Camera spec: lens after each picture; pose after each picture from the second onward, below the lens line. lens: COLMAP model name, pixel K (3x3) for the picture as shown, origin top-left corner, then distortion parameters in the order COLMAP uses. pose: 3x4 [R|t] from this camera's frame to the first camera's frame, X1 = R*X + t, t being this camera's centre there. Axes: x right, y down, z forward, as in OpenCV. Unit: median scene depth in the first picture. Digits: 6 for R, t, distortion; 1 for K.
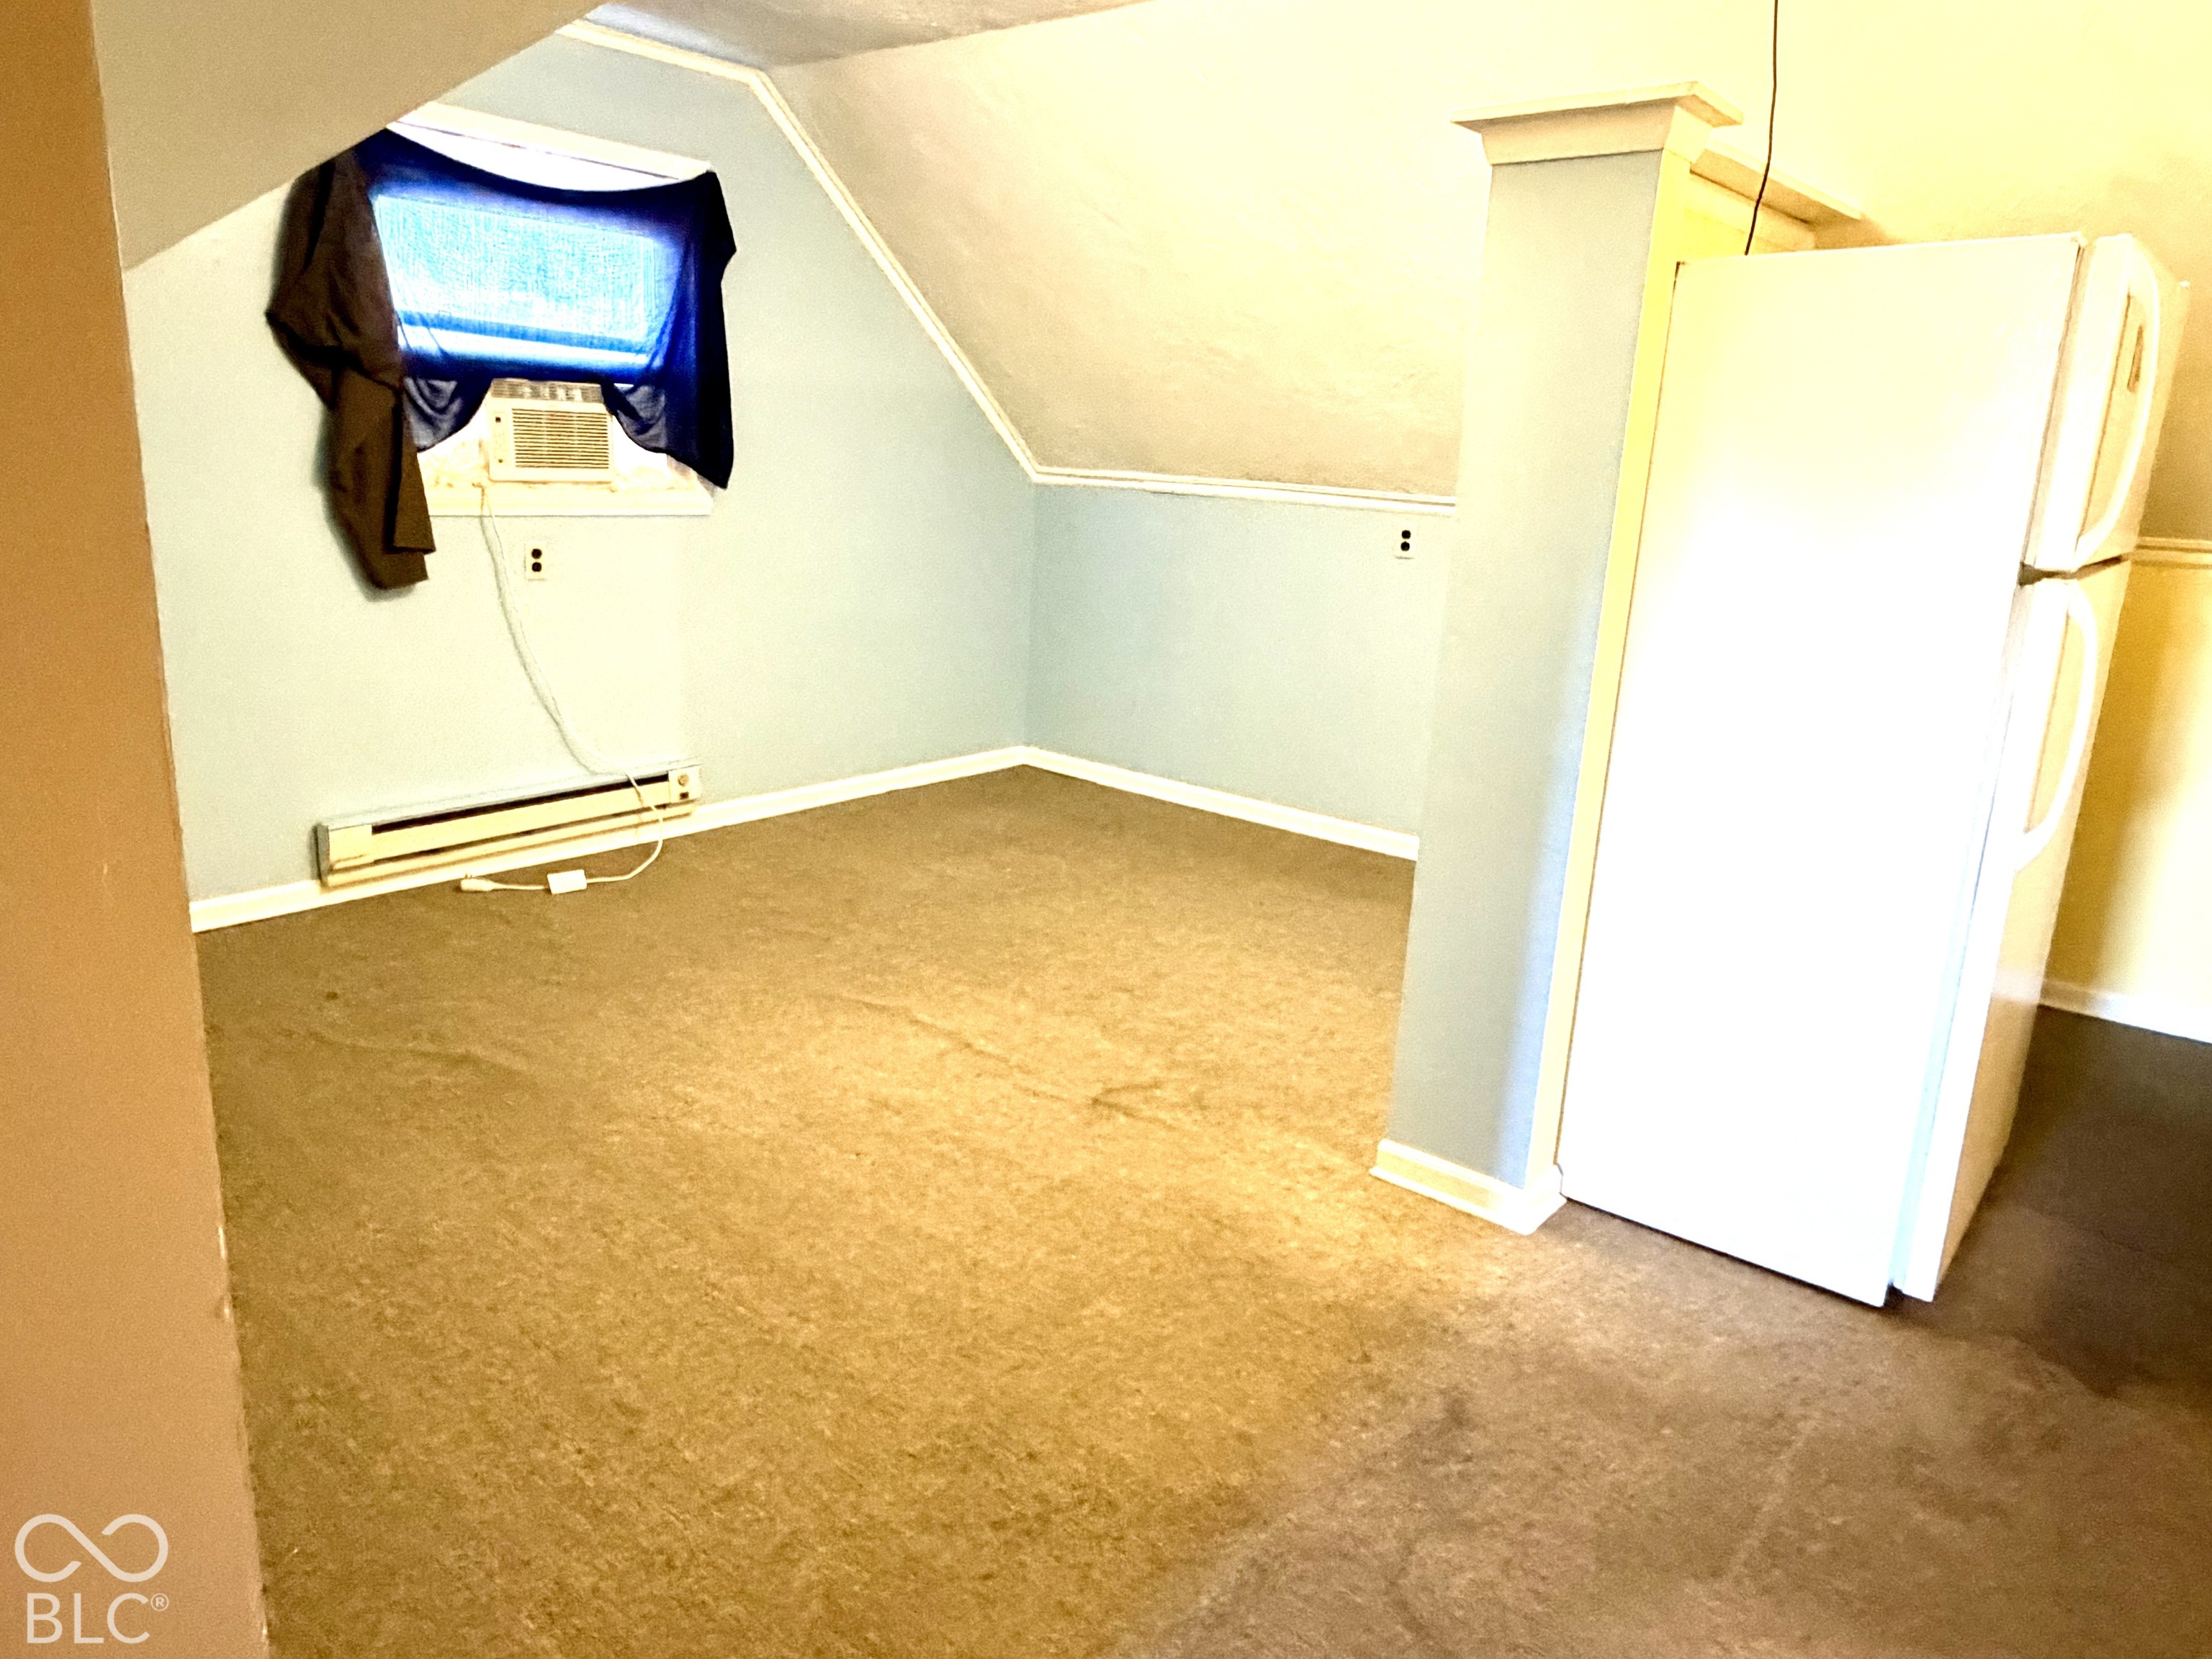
lens RADIAL K [[1423.2, 0, 1096.4], [0, 1423.2, 837.1], [0, 0, 1]] dist [-0.001083, -0.003172]
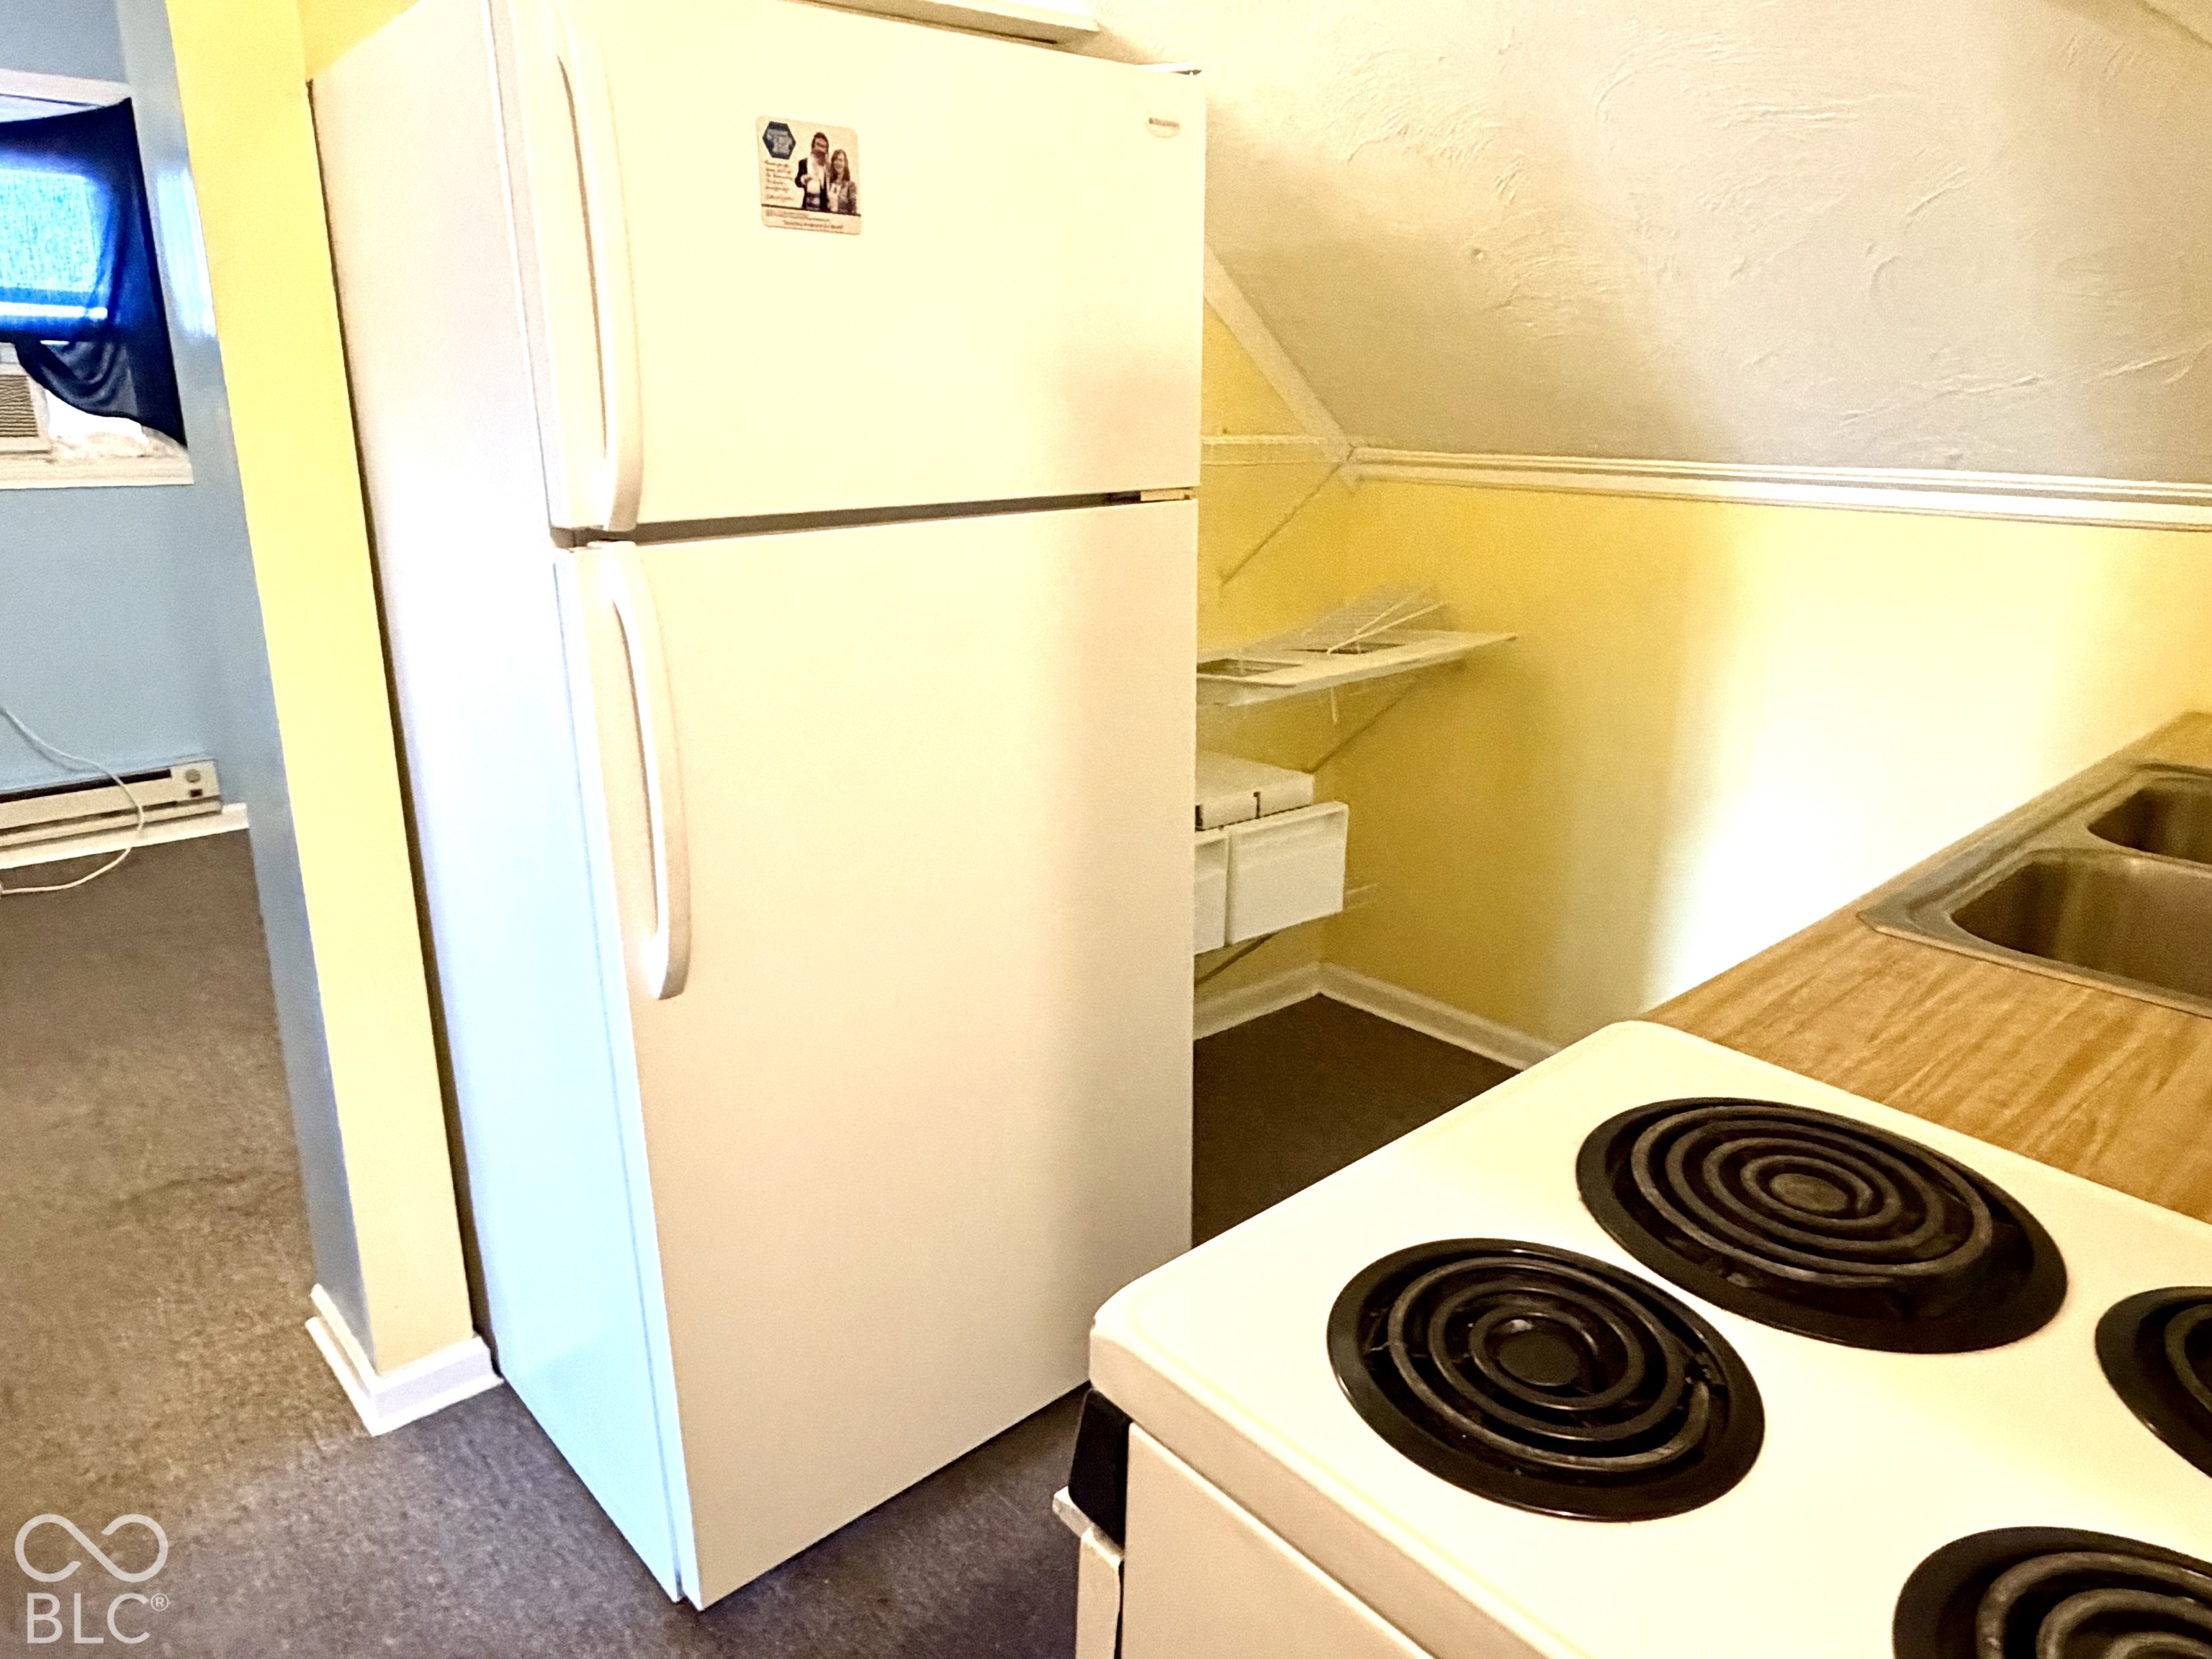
lens RADIAL K [[1423.2, 0, 1113.7], [0, 1423.2, 841.3], [0, 0, 1]] dist [-0.001083, -0.003172]
pose [[0.988694, 0.009215, -0.149661, 0.523463], [-0.004320, 0.999446, 0.033000, -0.037534], [0.149882, -0.031980, 0.988187, 0.222505]]
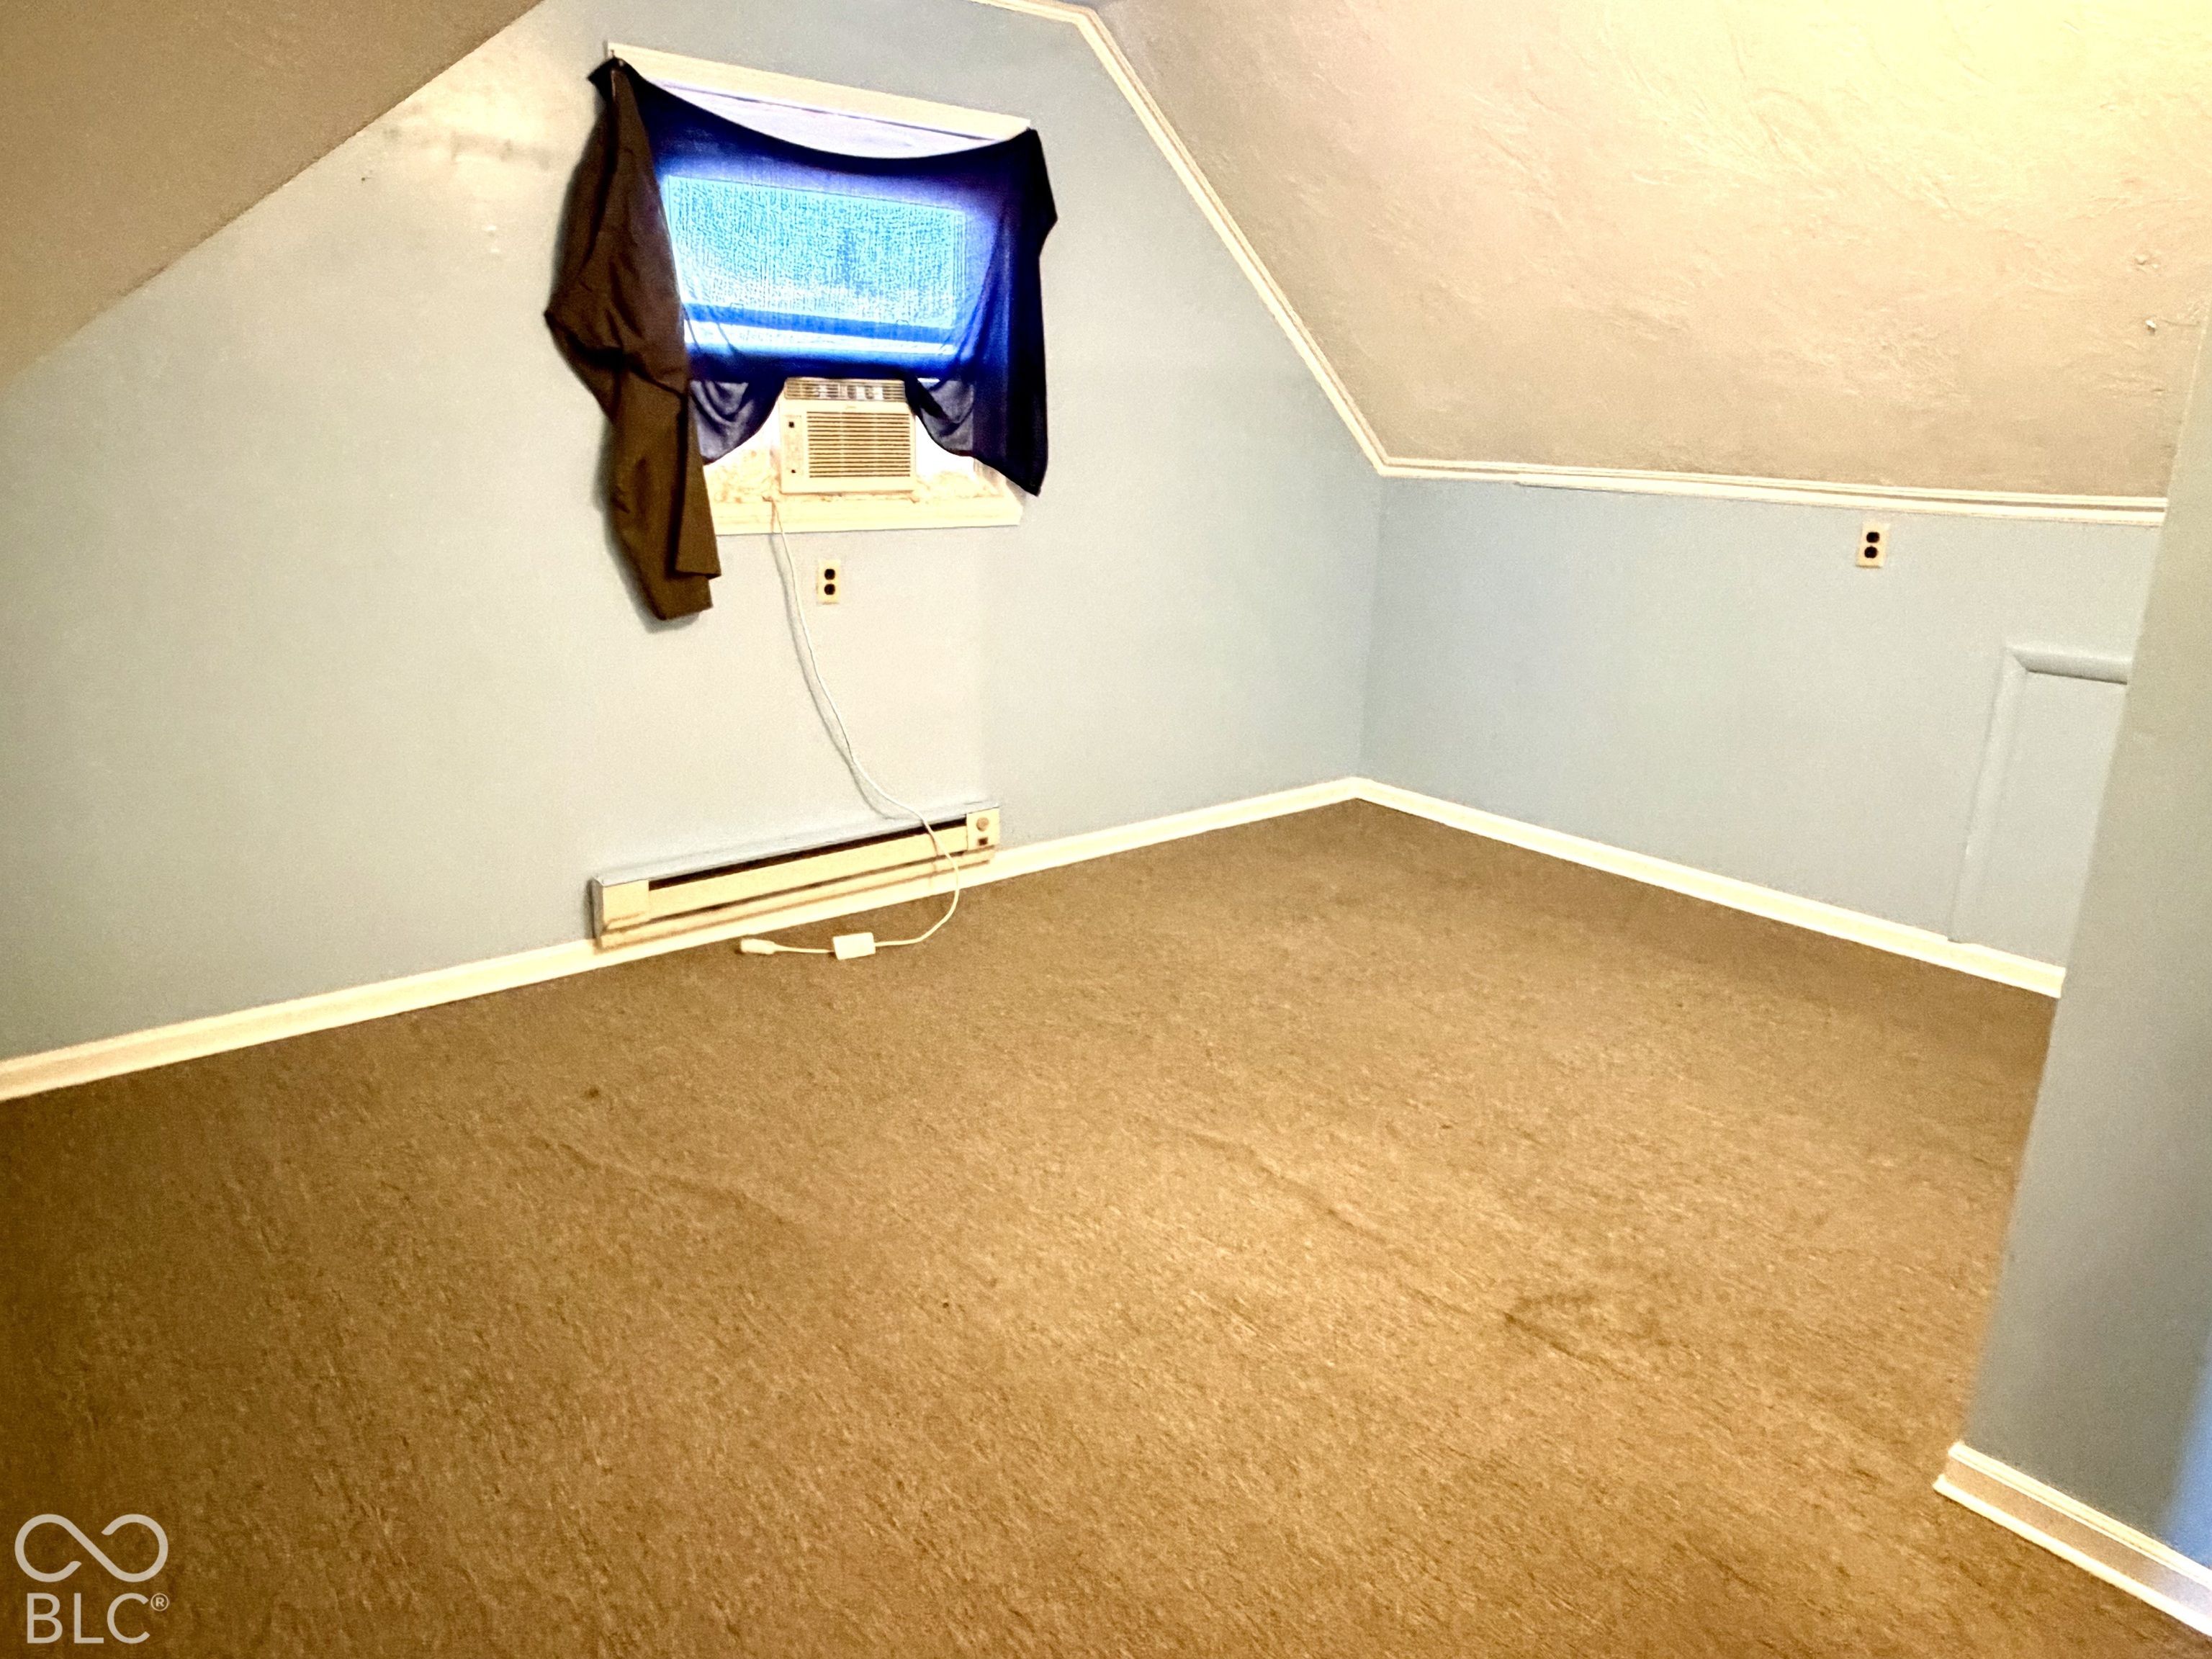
lens RADIAL K [[1423.2, 0, 1104.6], [0, 1423.2, 821.9], [0, 0, 1]] dist [-0.001083, -0.003172]
pose [[0.981989, 0.025725, -0.187177, -0.059935], [-0.024828, 0.999666, 0.007134, -0.059868], [0.187298, -0.002358, 0.982300, 0.173665]]
